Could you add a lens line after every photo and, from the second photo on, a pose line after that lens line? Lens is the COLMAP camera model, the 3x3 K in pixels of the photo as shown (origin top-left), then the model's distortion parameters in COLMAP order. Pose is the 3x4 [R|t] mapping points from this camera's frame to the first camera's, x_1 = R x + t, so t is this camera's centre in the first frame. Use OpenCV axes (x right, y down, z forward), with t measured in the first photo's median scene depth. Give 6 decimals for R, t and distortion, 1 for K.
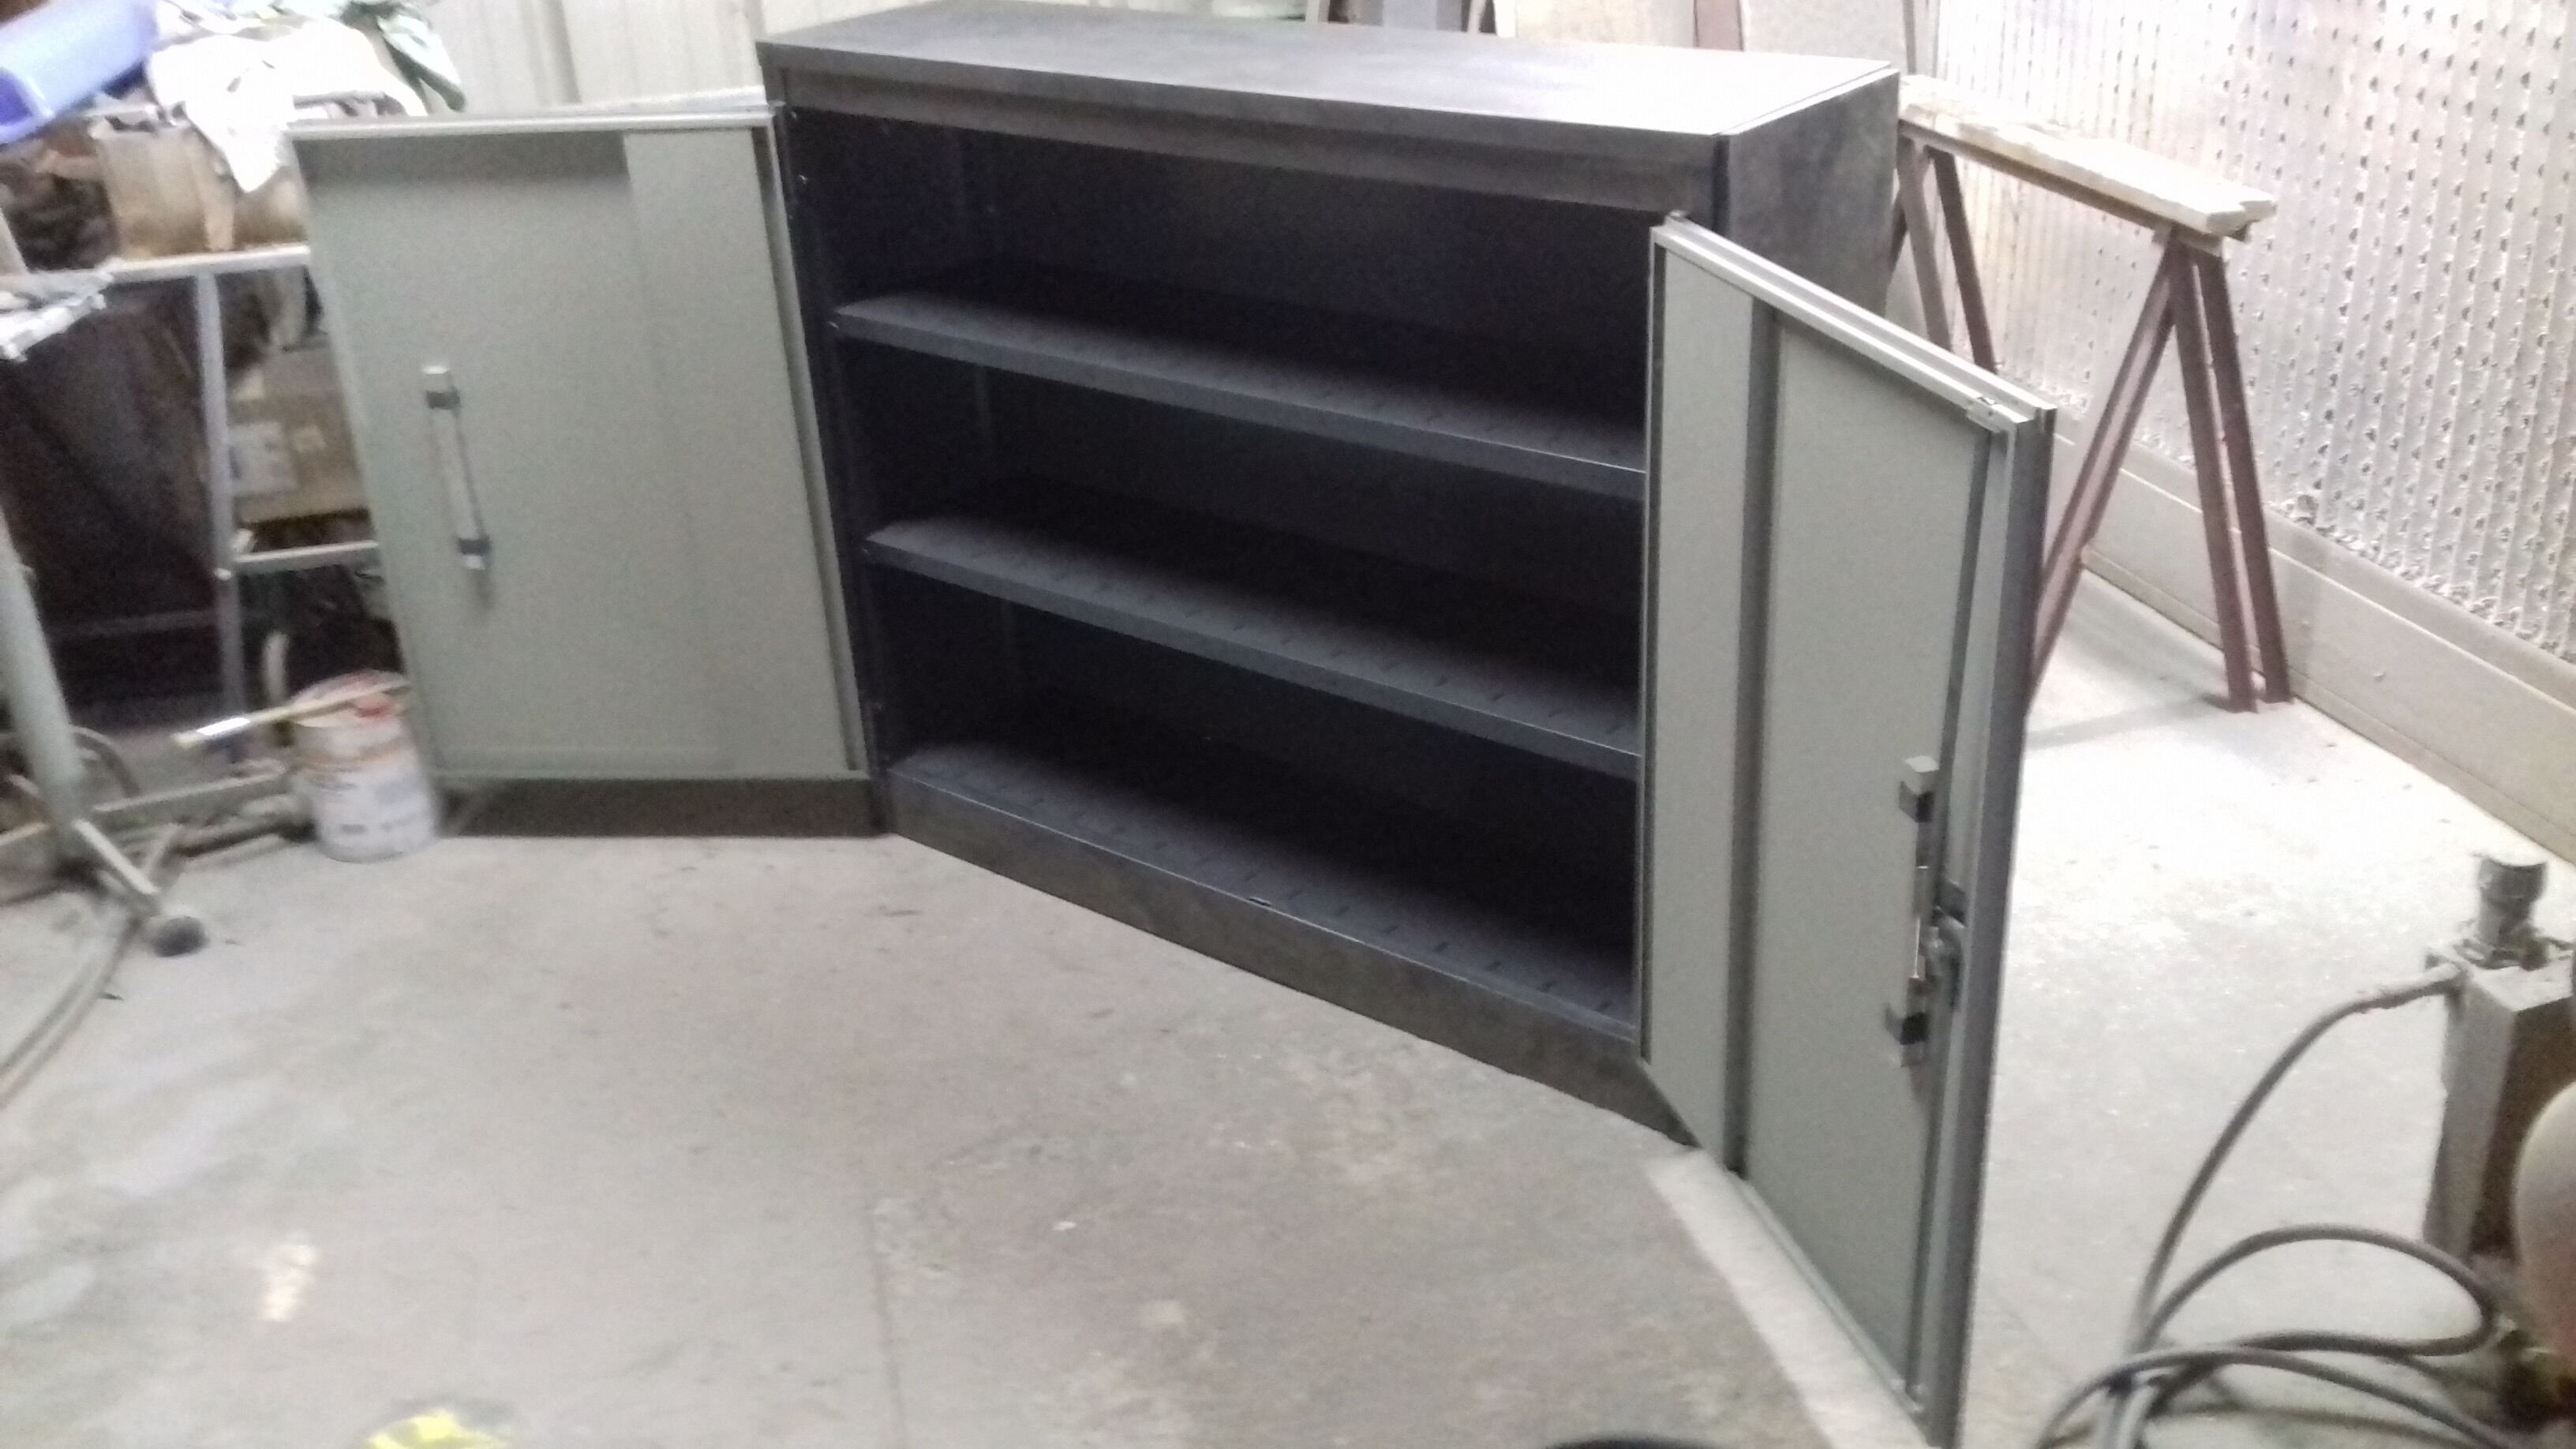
lens RADIAL K [[2392.5, 0, 1288.0], [0, 2392.5, 724.5], [0, 0, 1]] dist [0.111382, -0.241944]
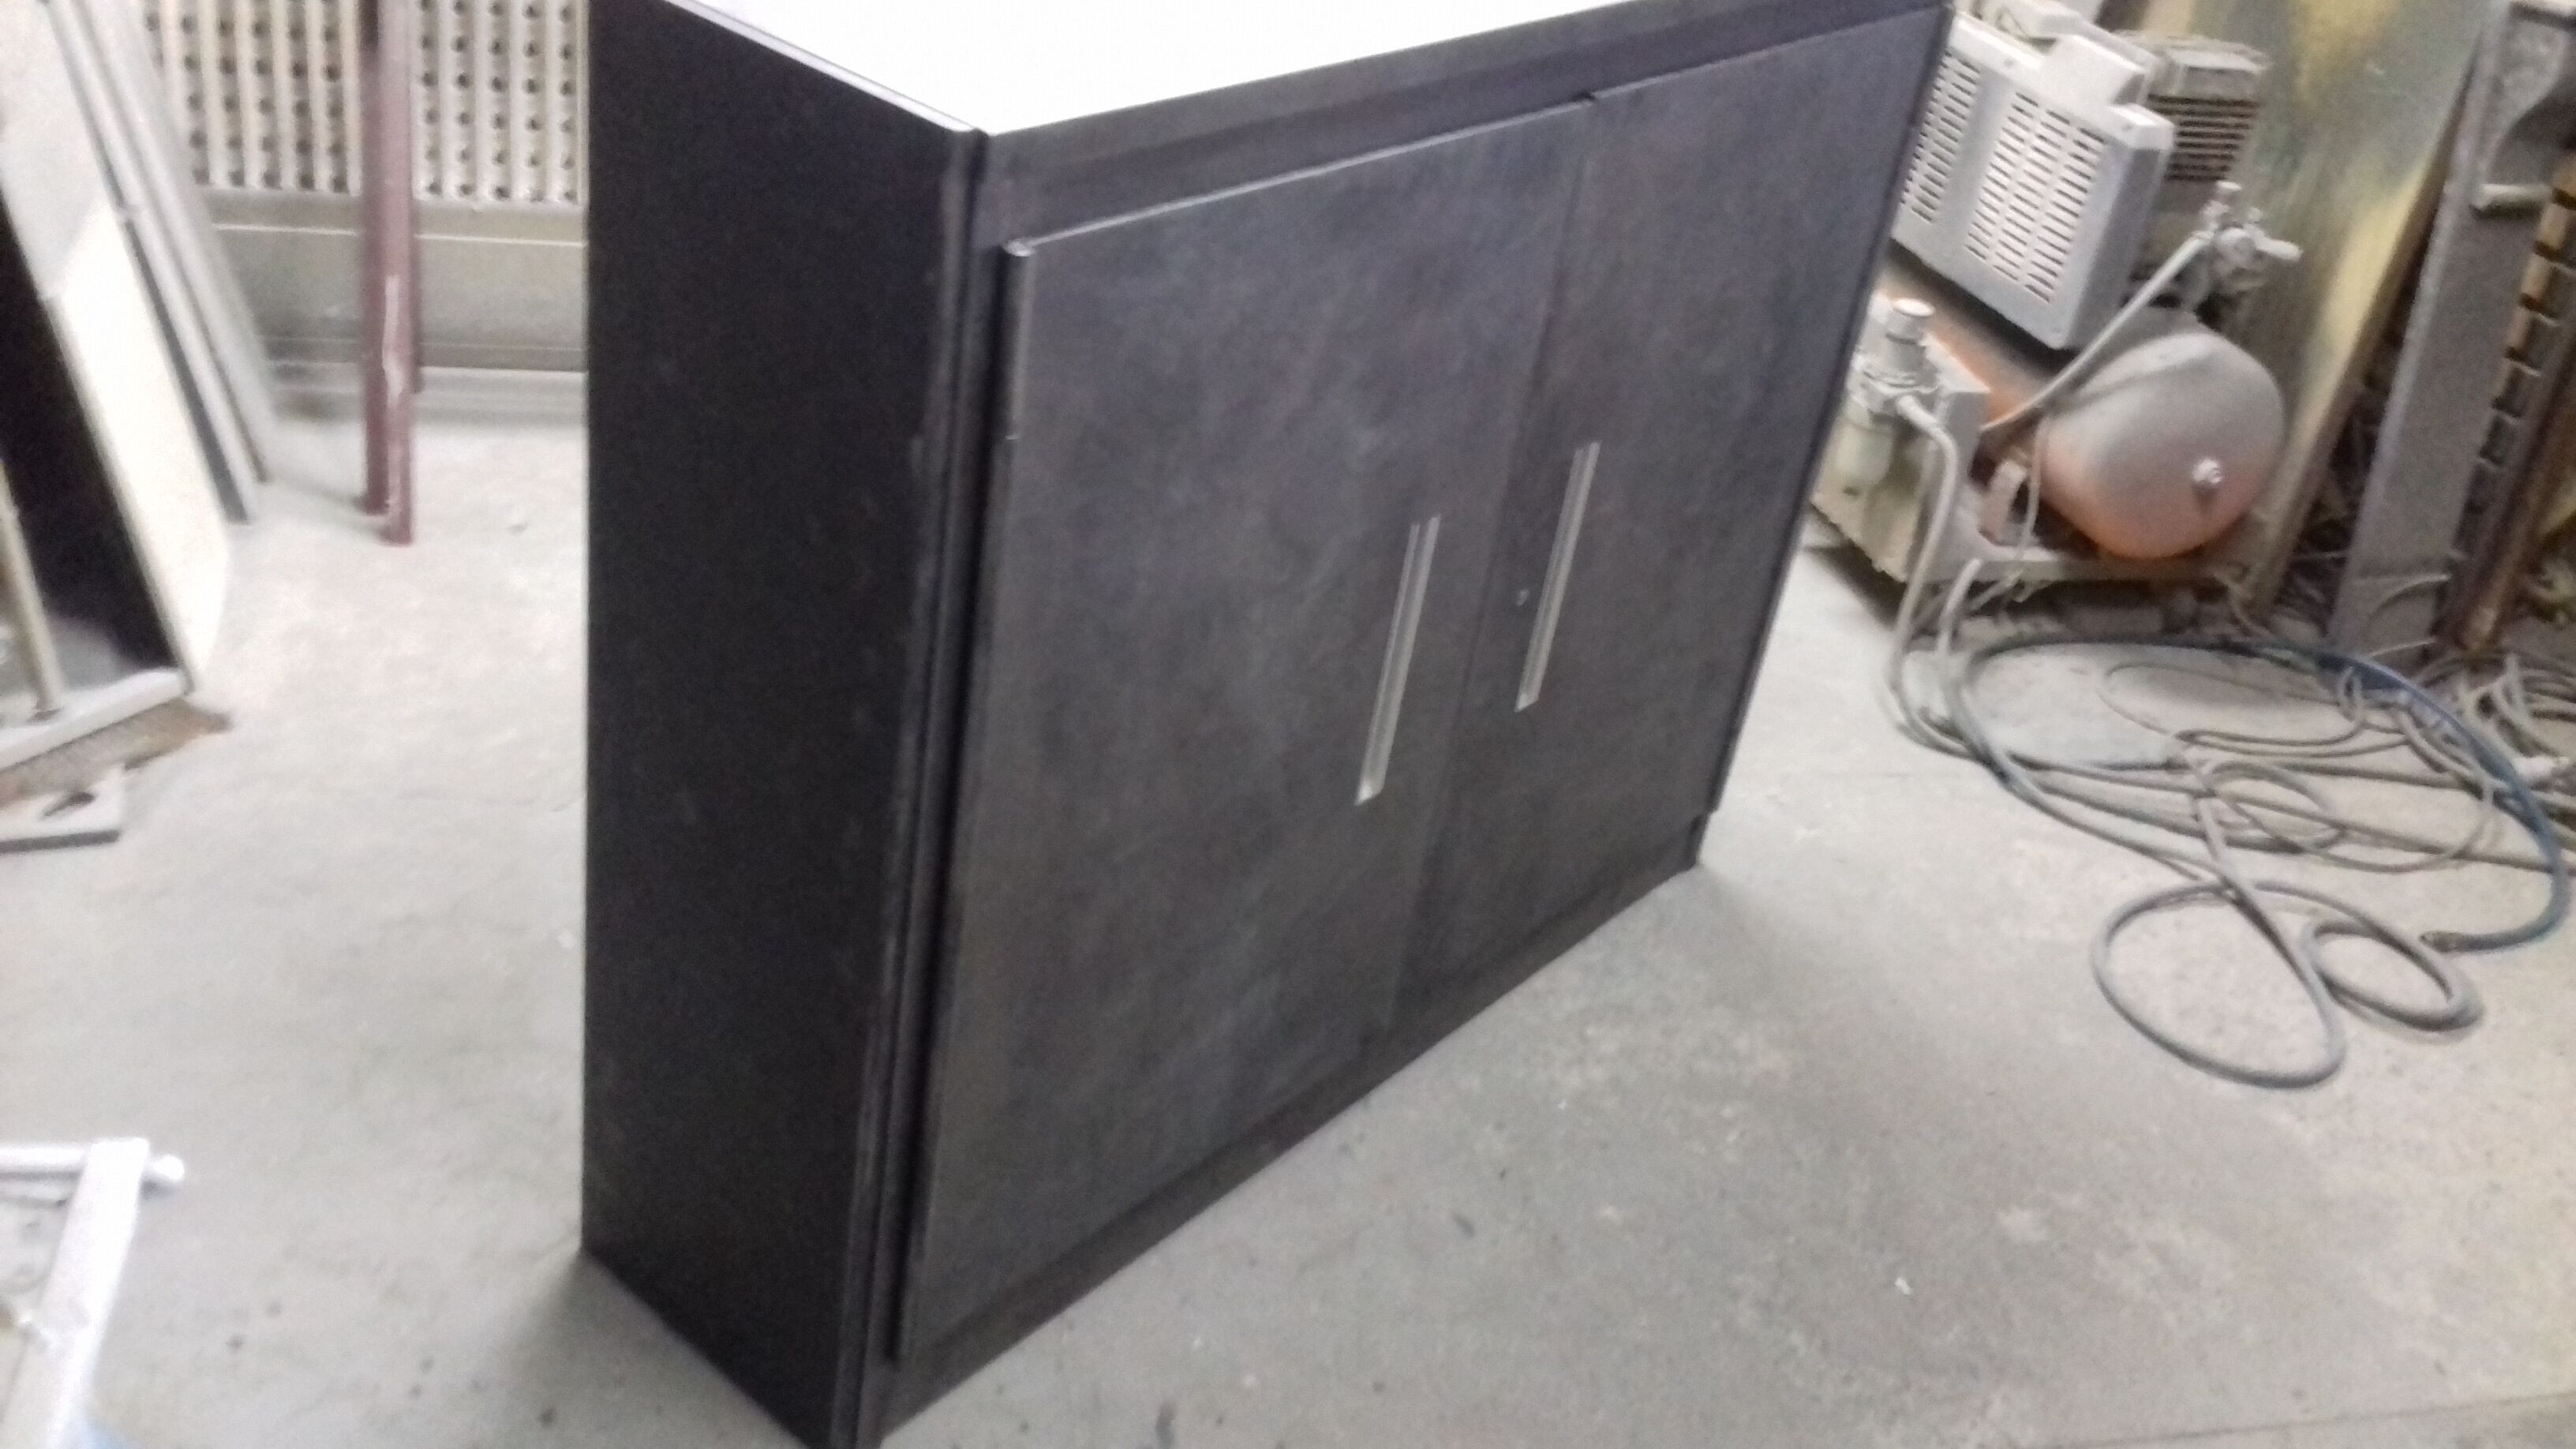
lens RADIAL K [[2368.3, 0, 1288.0], [0, 2368.3, 724.5], [0, 0, 1]] dist [0.111014, -0.240940]
pose [[0.003902, -0.476906, 0.878946, -0.613543], [0.287544, 0.842366, 0.455782, -0.345497], [-0.957759, 0.250958, 0.140418, 0.825181]]
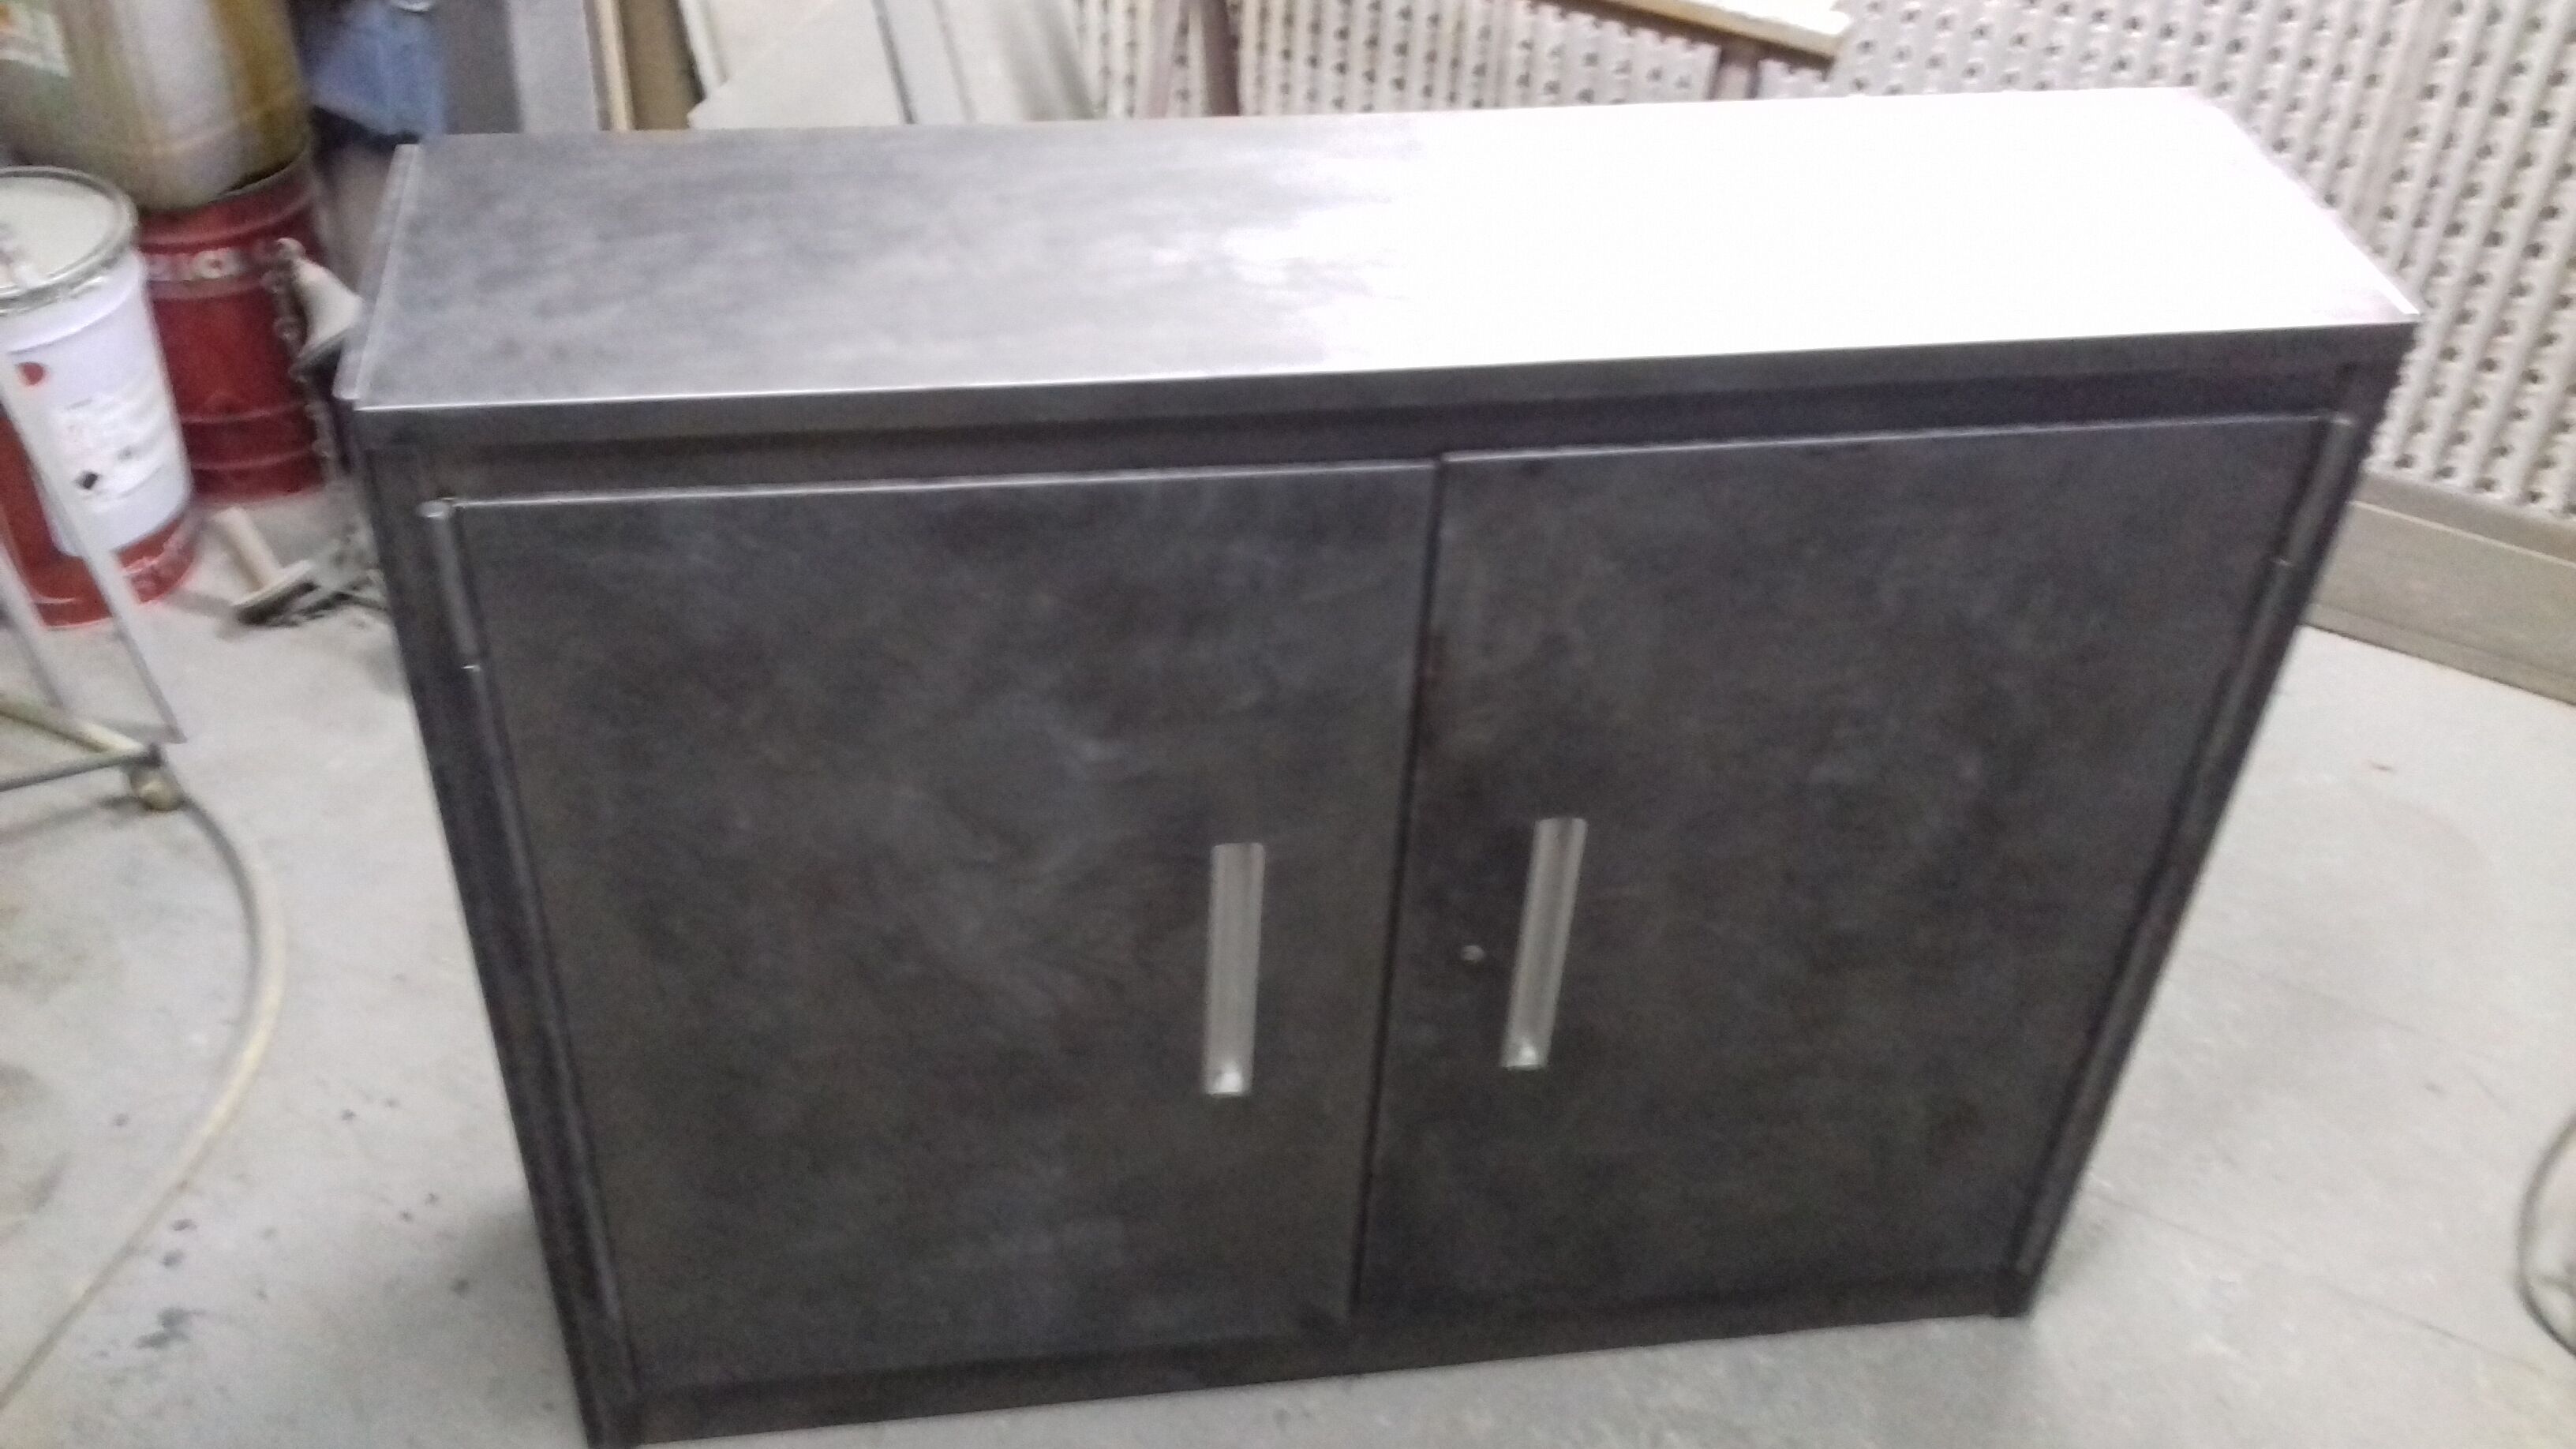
lens RADIAL K [[2392.5, 0, 1288.0], [0, 2392.5, 724.5], [0, 0, 1]] dist [0.111382, -0.241944]
pose [[0.675612, -0.408397, 0.613808, -0.380932], [0.244100, 0.909510, 0.336463, -0.312719], [-0.695675, -0.077488, 0.714165, 0.468023]]
